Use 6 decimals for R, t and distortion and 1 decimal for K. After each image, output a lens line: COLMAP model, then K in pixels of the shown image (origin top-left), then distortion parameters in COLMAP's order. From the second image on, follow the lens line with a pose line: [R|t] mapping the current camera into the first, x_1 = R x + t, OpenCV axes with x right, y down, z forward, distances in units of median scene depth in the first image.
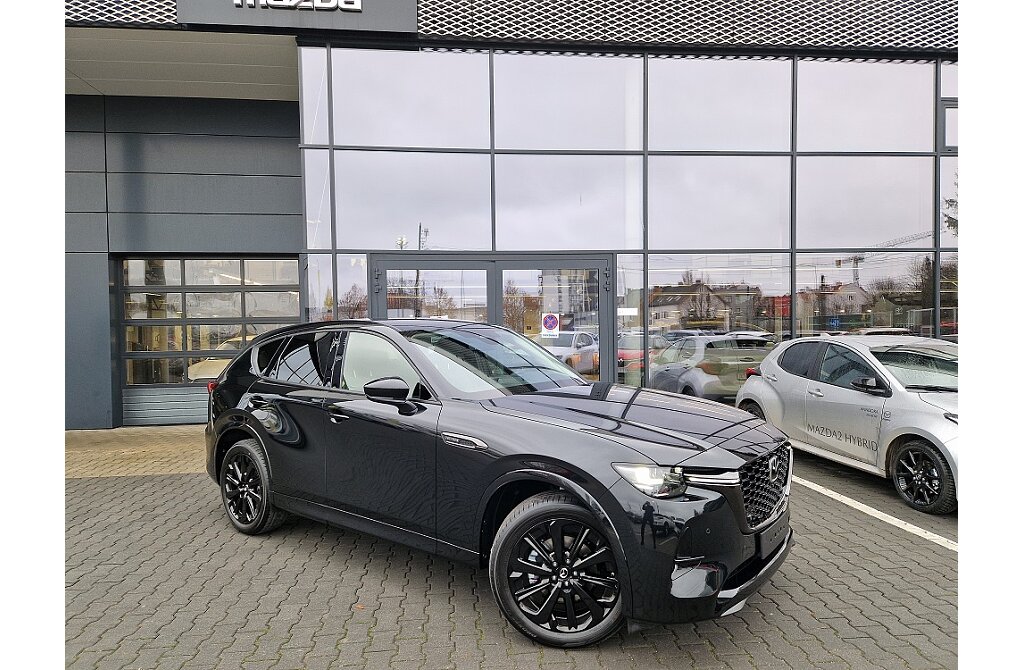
lens RADIAL K [[592.4, 0, 510.2], [0, 592.4, 344.1], [0, 0, 1]] dist [0.064602, -0.040047]
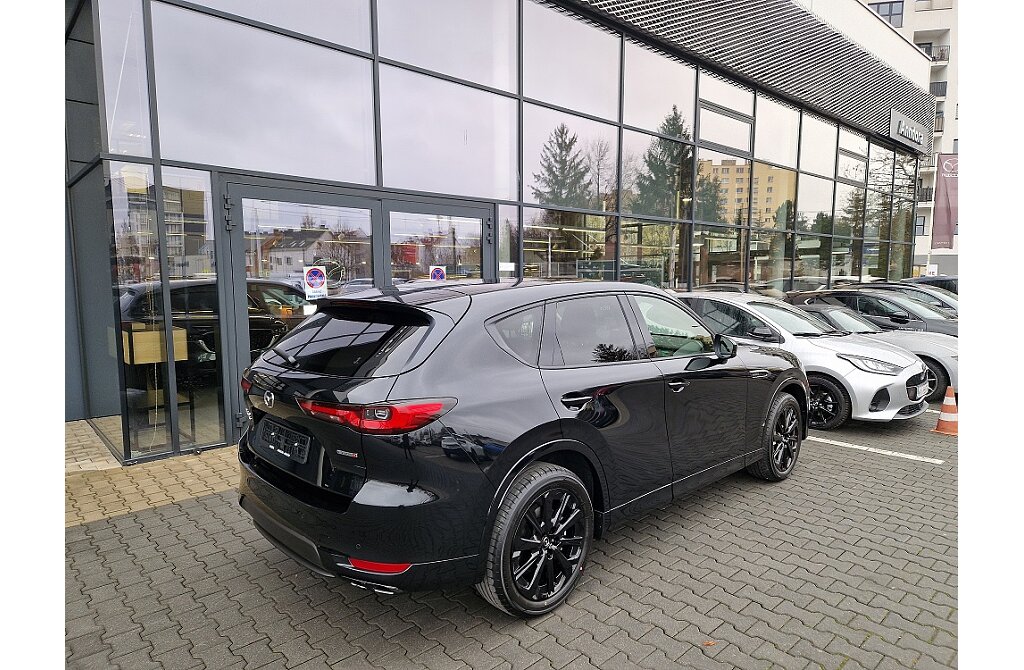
lens RADIAL K [[592.4, 0, 512.2], [0, 592.4, 337.8], [0, 0, 1]] dist [0.064602, -0.040047]
pose [[0.801656, -0.049165, 0.595761, -0.374096], [0.002398, 0.996869, 0.079039, -0.015073], [-0.597781, -0.061934, 0.799264, 0.226677]]
